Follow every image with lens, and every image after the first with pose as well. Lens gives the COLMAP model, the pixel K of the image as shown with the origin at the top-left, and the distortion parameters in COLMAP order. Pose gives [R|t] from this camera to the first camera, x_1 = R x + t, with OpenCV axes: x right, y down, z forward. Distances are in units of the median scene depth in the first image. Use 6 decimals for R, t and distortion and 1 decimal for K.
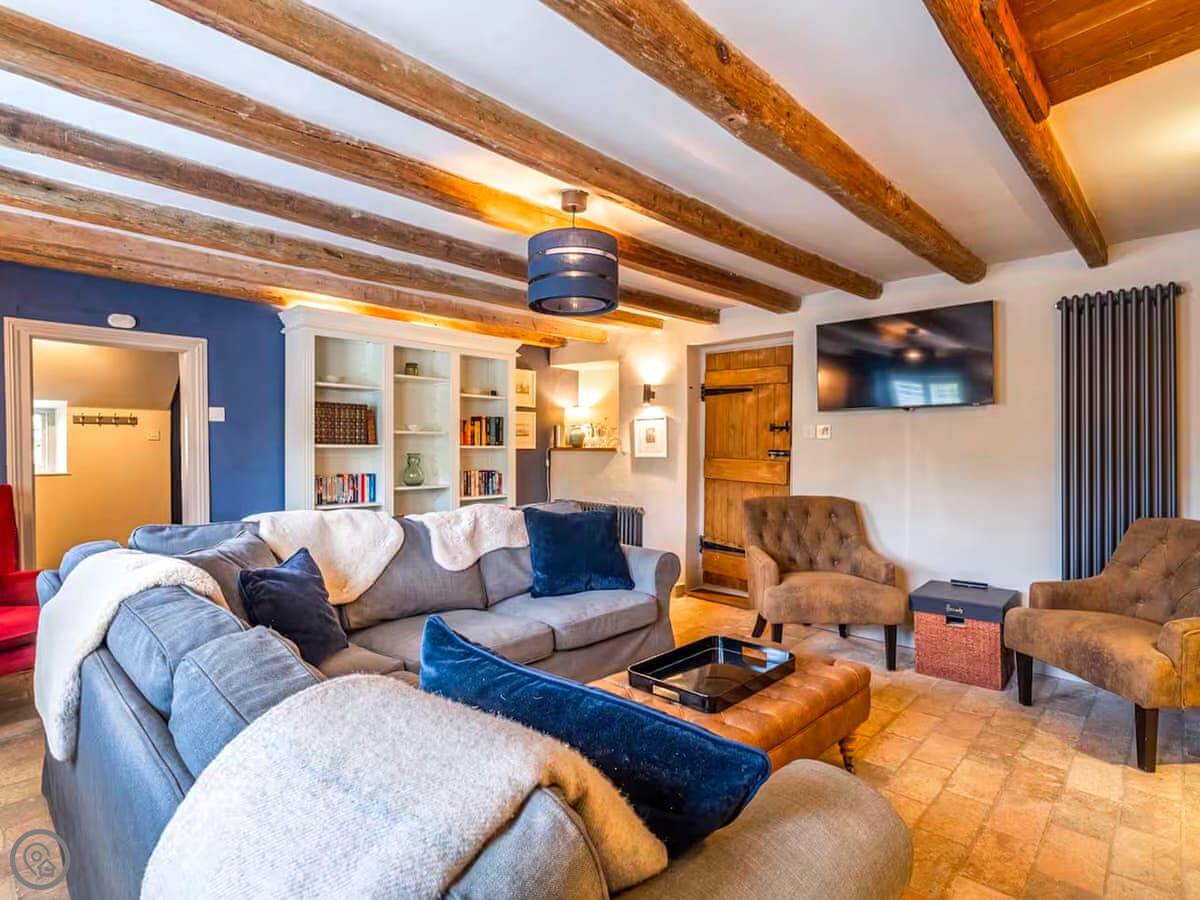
lens RADIAL K [[636.3, 0, 600.0], [0, 636.3, 450.0], [0, 0, 1]] dist [0.001275, -0.000446]
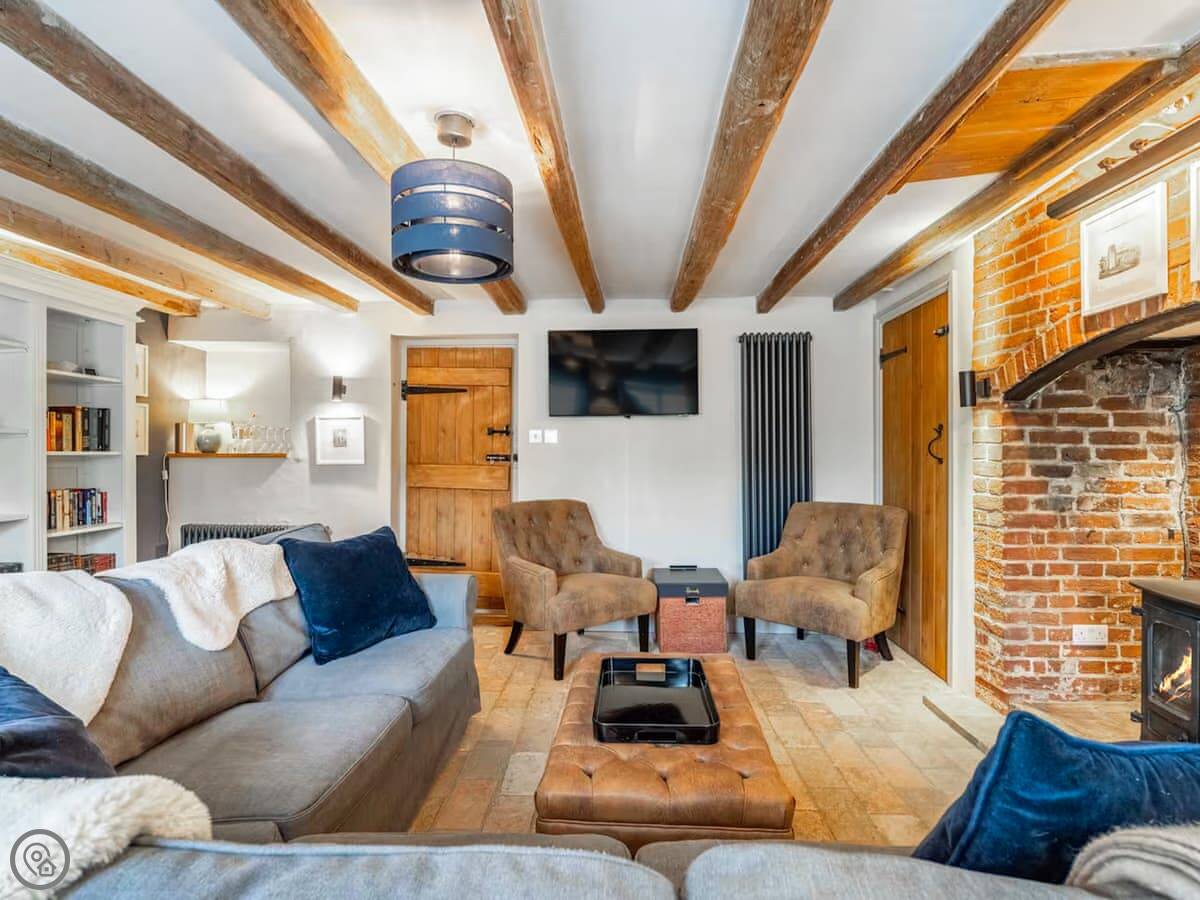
lens RADIAL K [[622.9, 0, 600.0], [0, 622.9, 450.0], [0, 0, 1]] dist [0.012380, -0.011363]
pose [[0.751709, -0.002872, 0.659489, -0.220701], [0.006954, 0.999969, -0.003572, -0.002233], [-0.659458, 0.007271, 0.751706, 0.177384]]
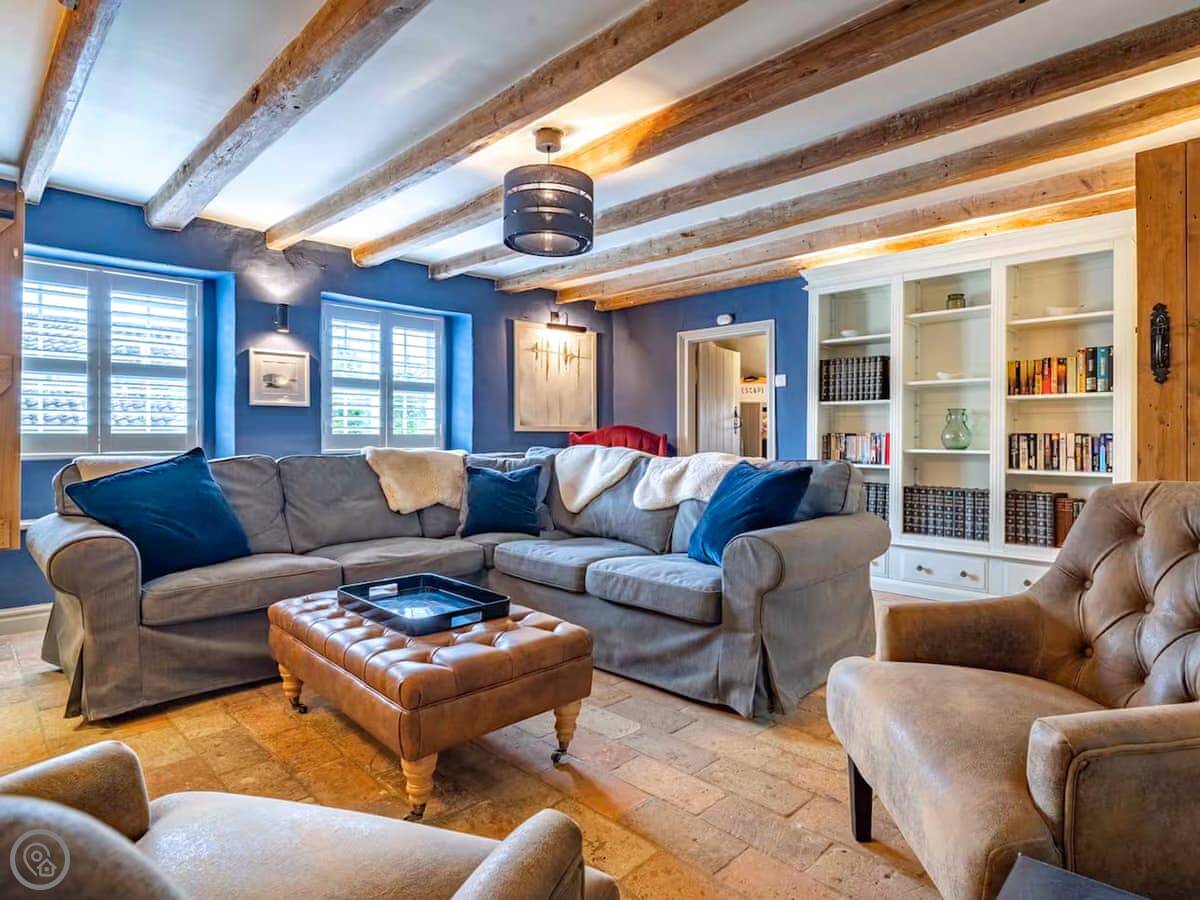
lens RADIAL K [[636.3, 0, 600.0], [0, 636.3, 450.0], [0, 0, 1]] dist [0.001275, -0.000446]
pose [[-0.065029, 0.028005, -0.997490, 0.514446], [-0.002859, 0.999597, 0.028251, 0.035093], [0.997879, 0.004689, -0.064923, 0.617020]]
